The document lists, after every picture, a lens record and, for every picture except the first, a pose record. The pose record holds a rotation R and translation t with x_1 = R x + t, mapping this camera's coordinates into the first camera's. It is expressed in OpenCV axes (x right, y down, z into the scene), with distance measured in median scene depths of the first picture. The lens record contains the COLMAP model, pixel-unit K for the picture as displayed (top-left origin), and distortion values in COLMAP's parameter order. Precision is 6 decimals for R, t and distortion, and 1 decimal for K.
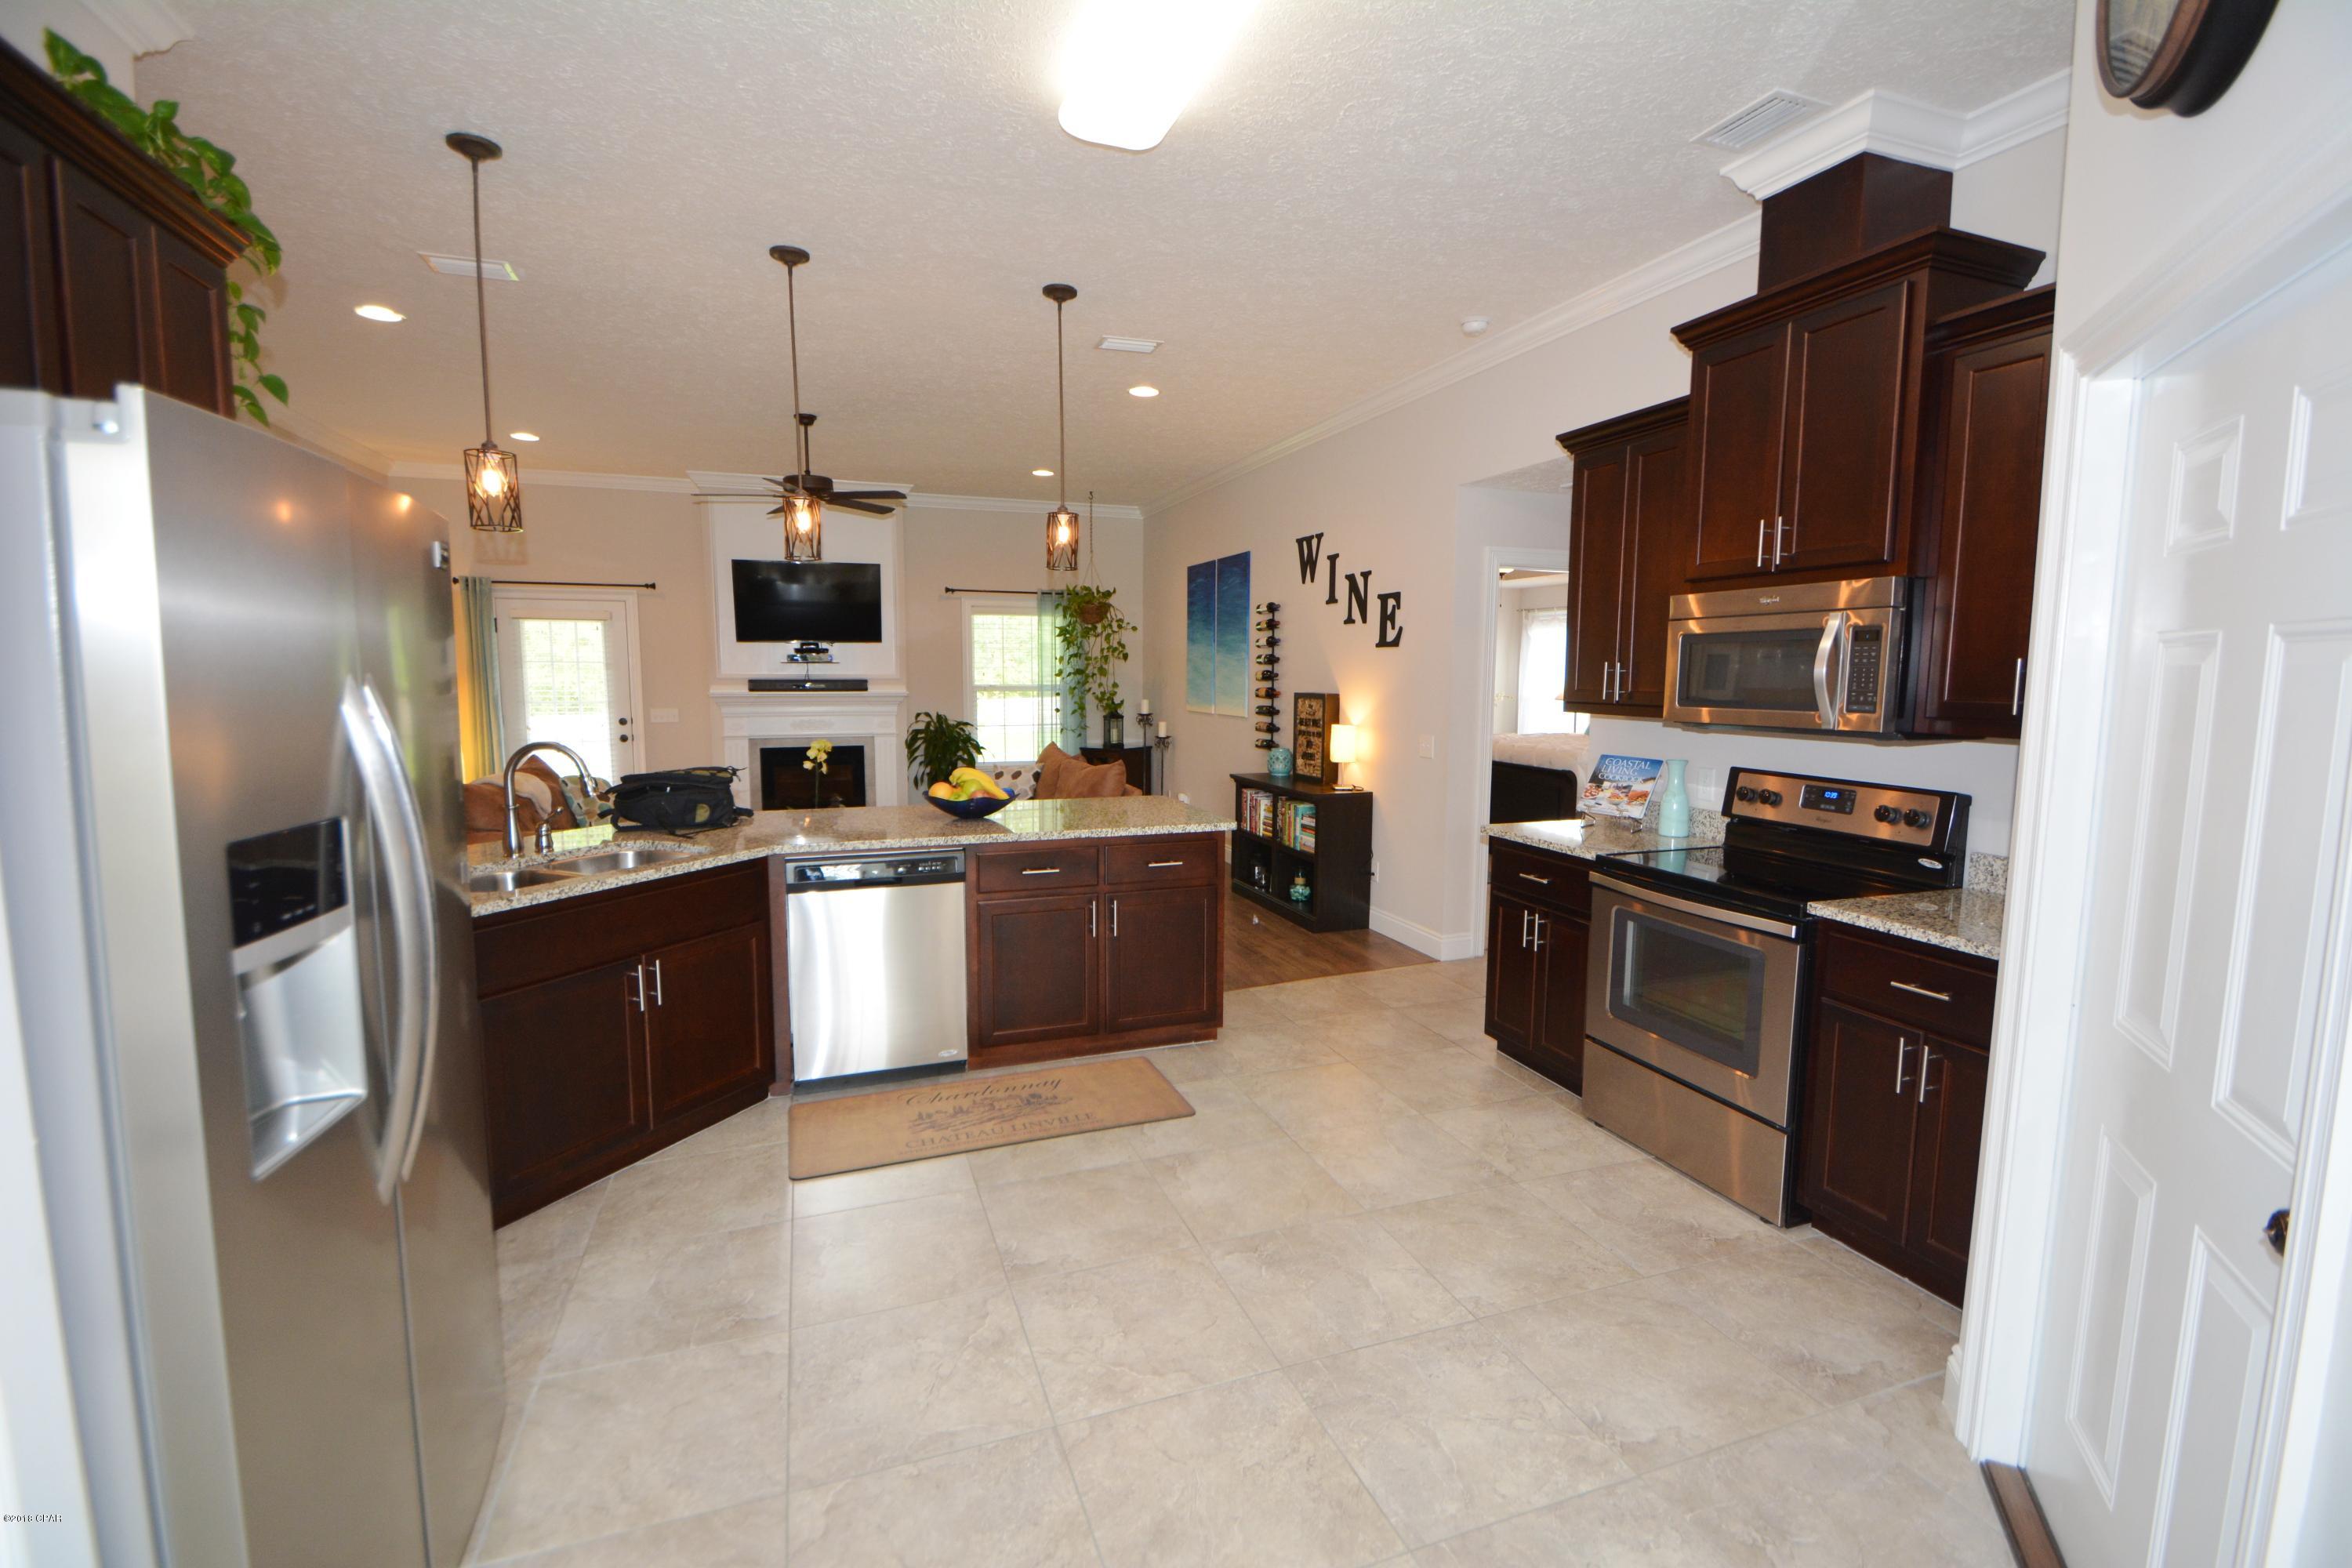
lens RADIAL K [[1028.8, 0, 1184.8], [0, 1028.8, 782.2], [0, 0, 1]] dist [-0.001684, -0.005347]
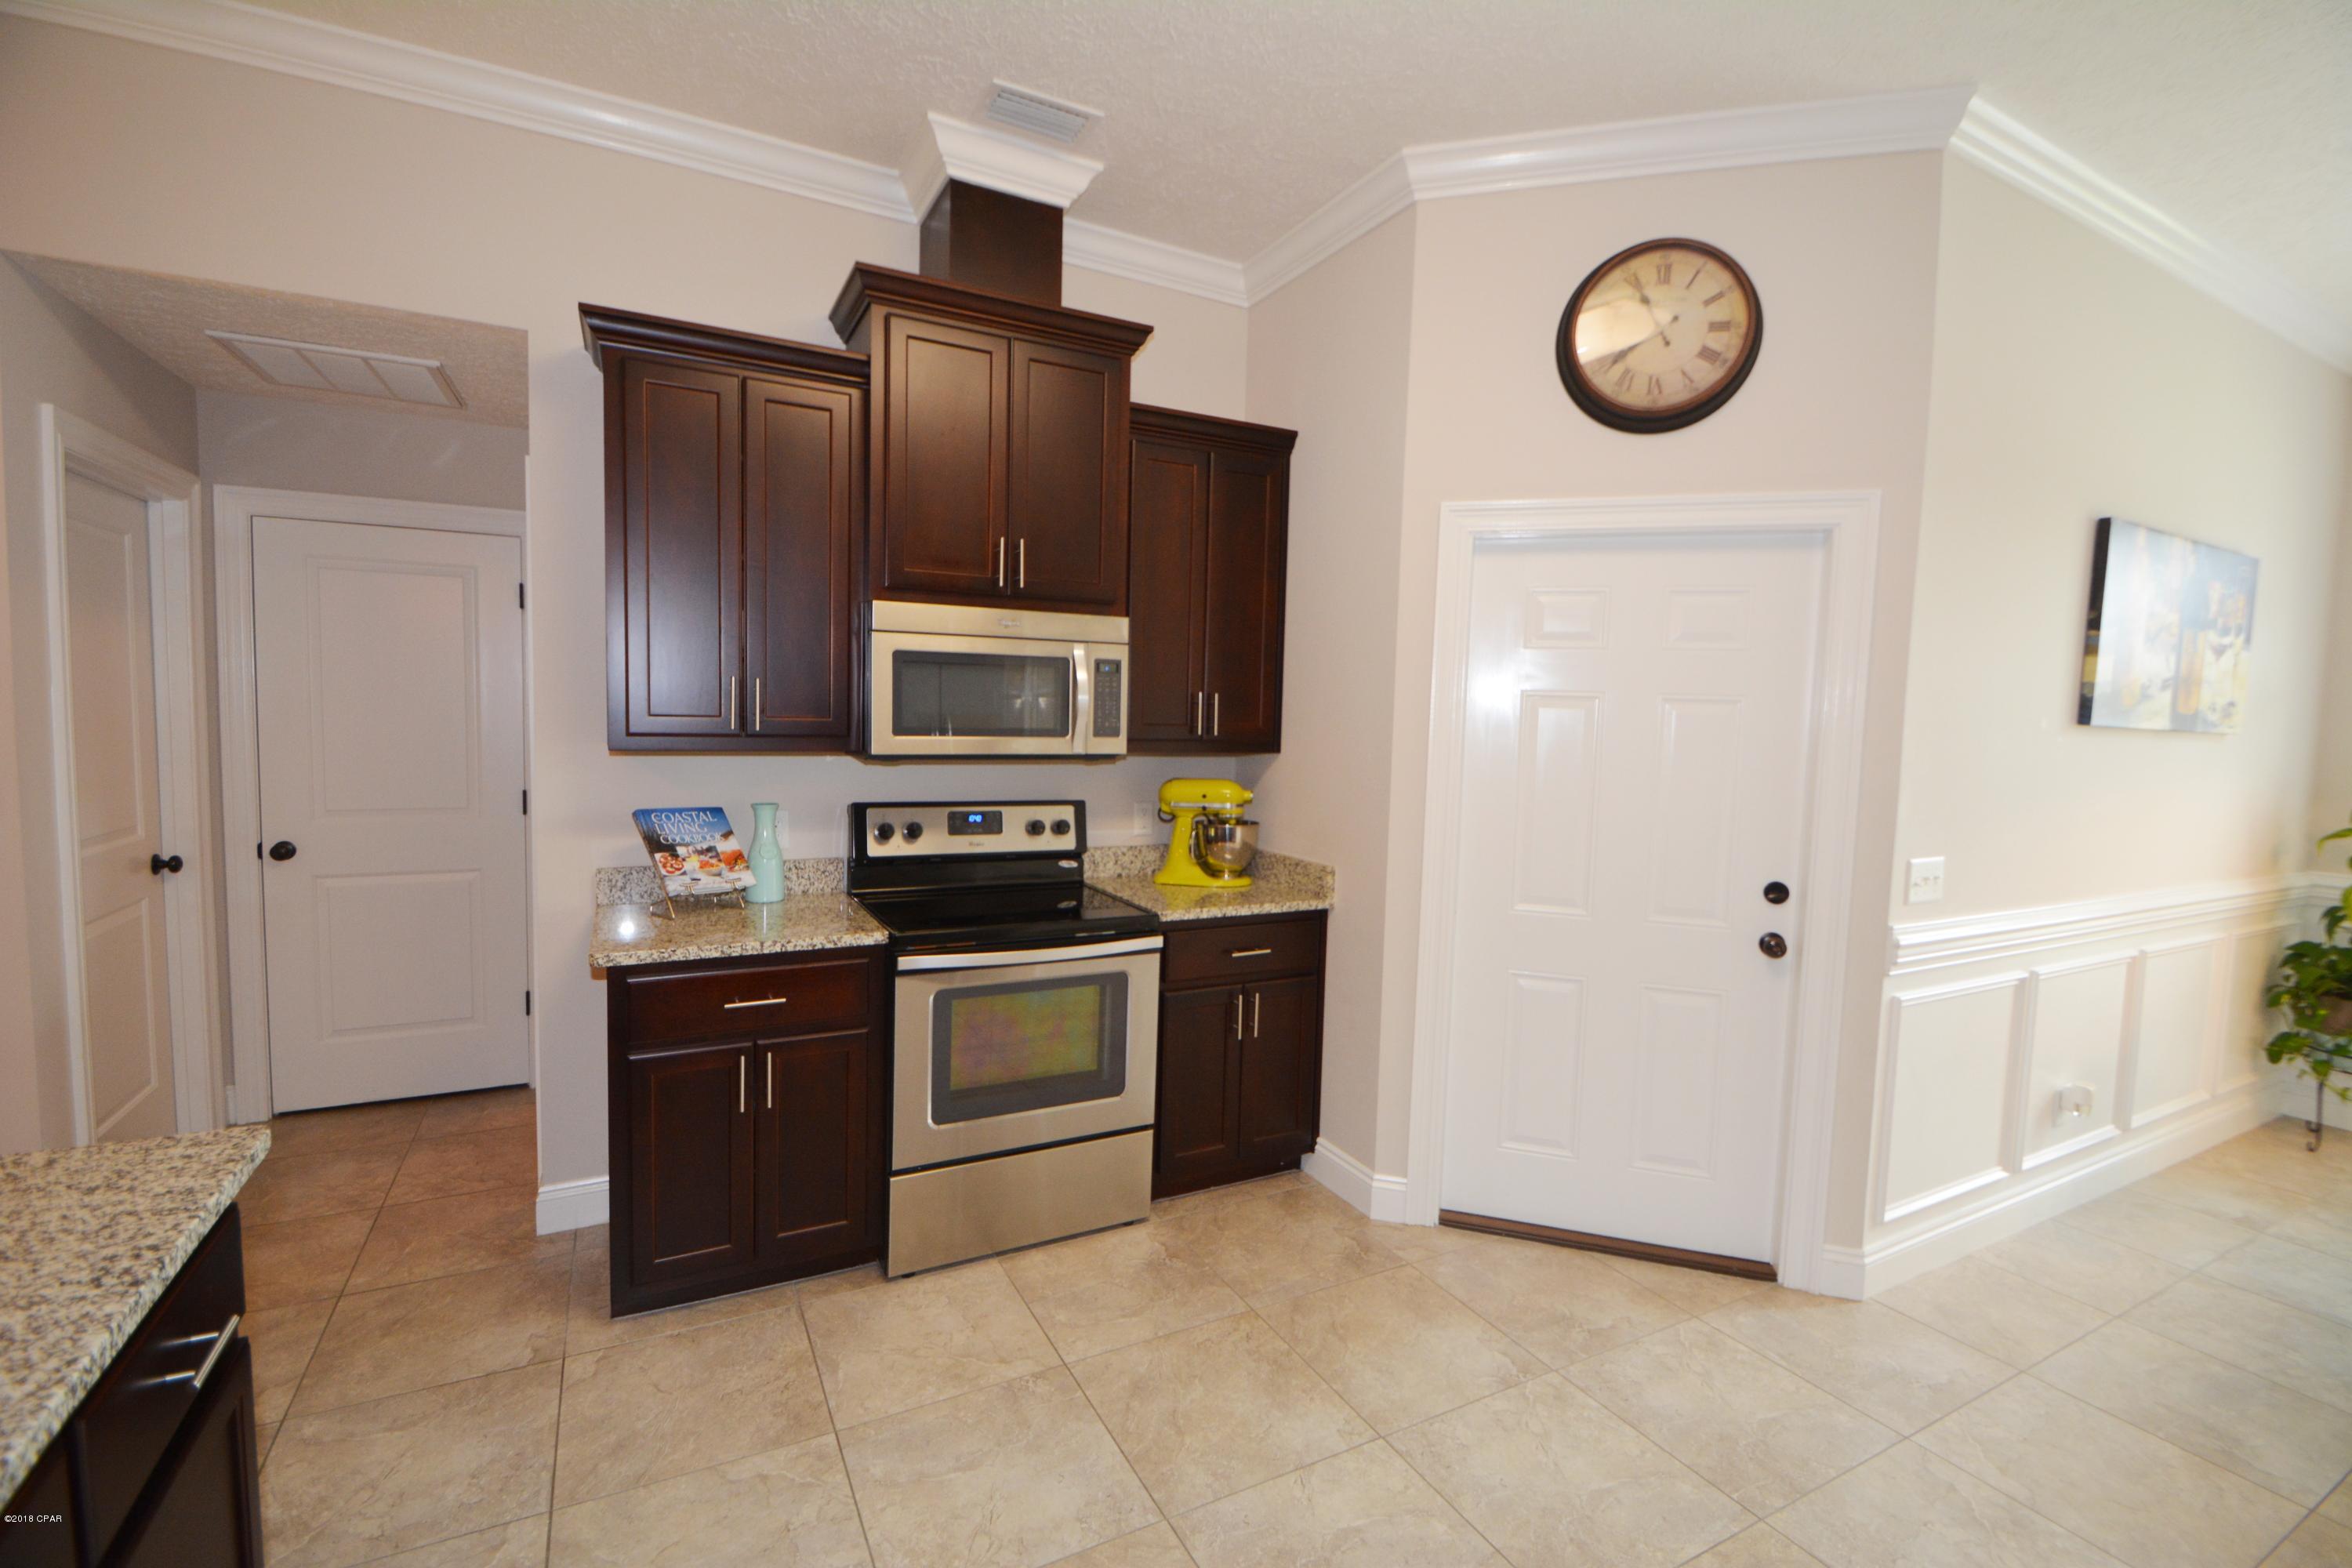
lens RADIAL K [[1028.8, 0, 1179.2], [0, 1028.8, 782.8], [0, 0, 1]] dist [-0.001684, -0.005347]
pose [[-0.133056, -0.083882, 0.987552, -0.204702], [0.078596, 0.992381, 0.094882, -0.053507], [-0.987987, 0.090242, -0.125450, 0.484773]]
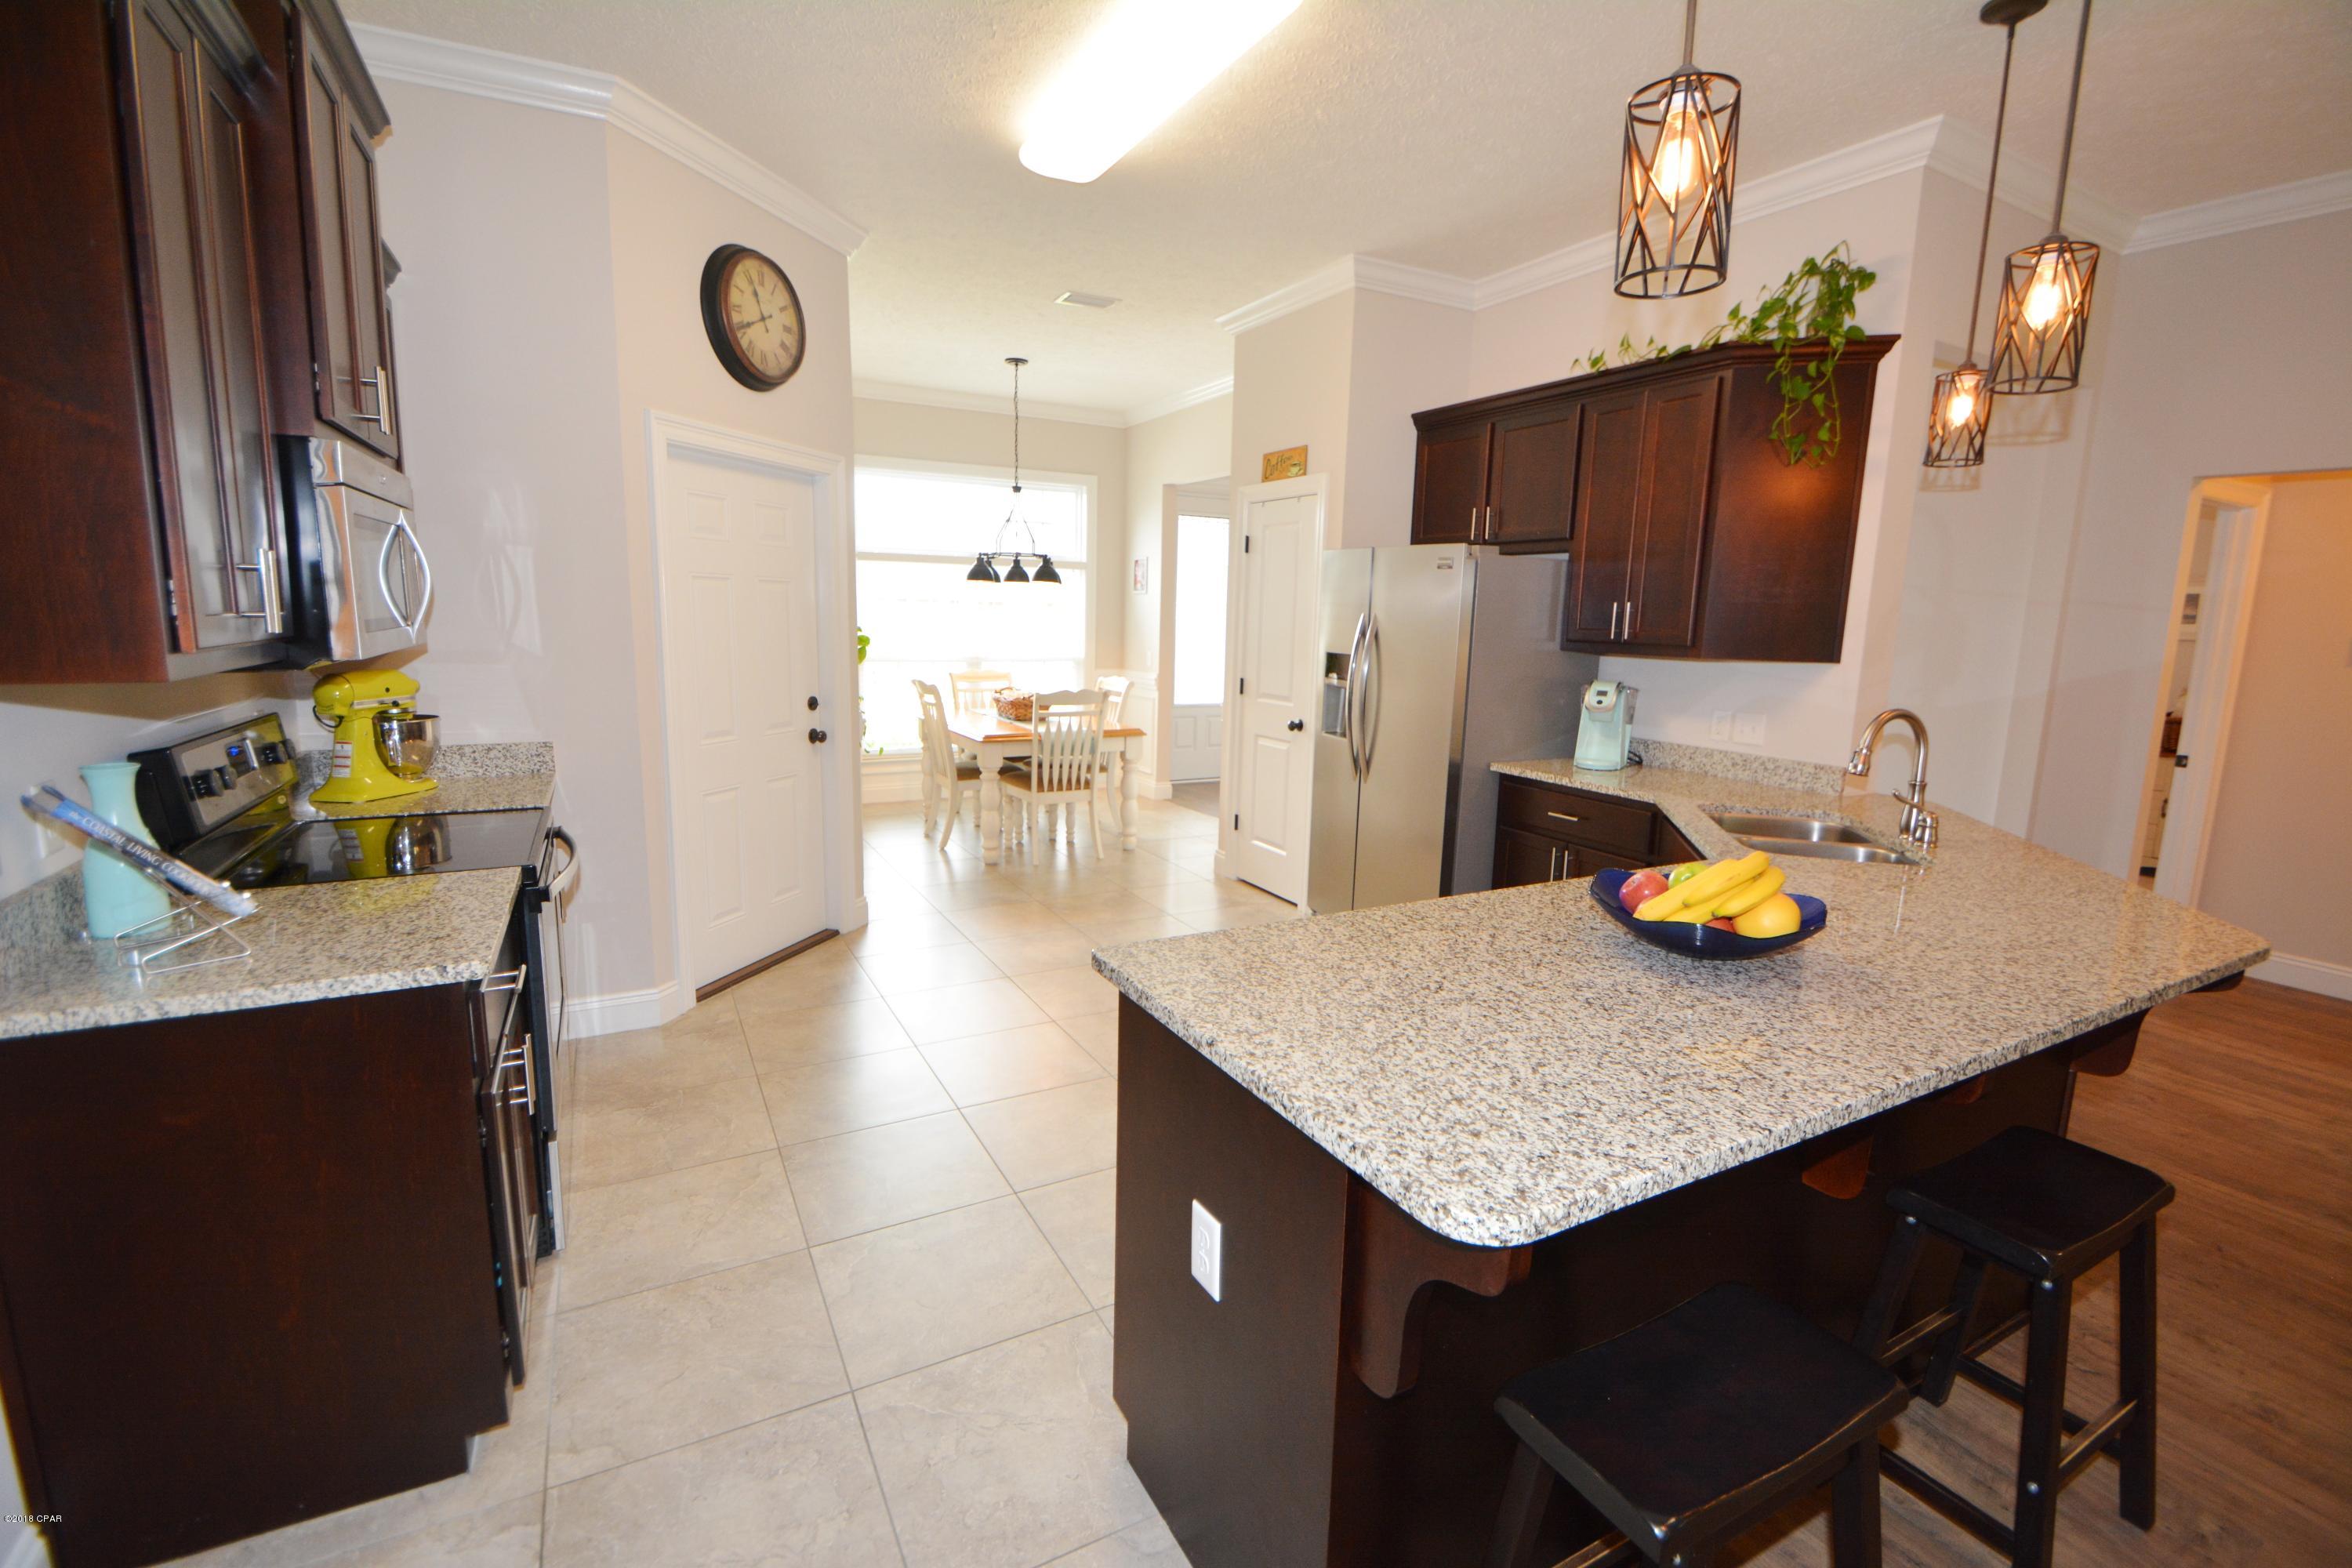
lens RADIAL K [[1028.8, 0, 1179.2], [0, 1028.8, 788.8], [0, 0, 1]] dist [-0.001684, -0.005347]
pose [[-0.989804, -0.008157, -0.142200, 0.050180], [-0.047350, 0.960423, 0.274493, -0.095692], [0.134333, 0.278427, -0.951017, 0.916489]]
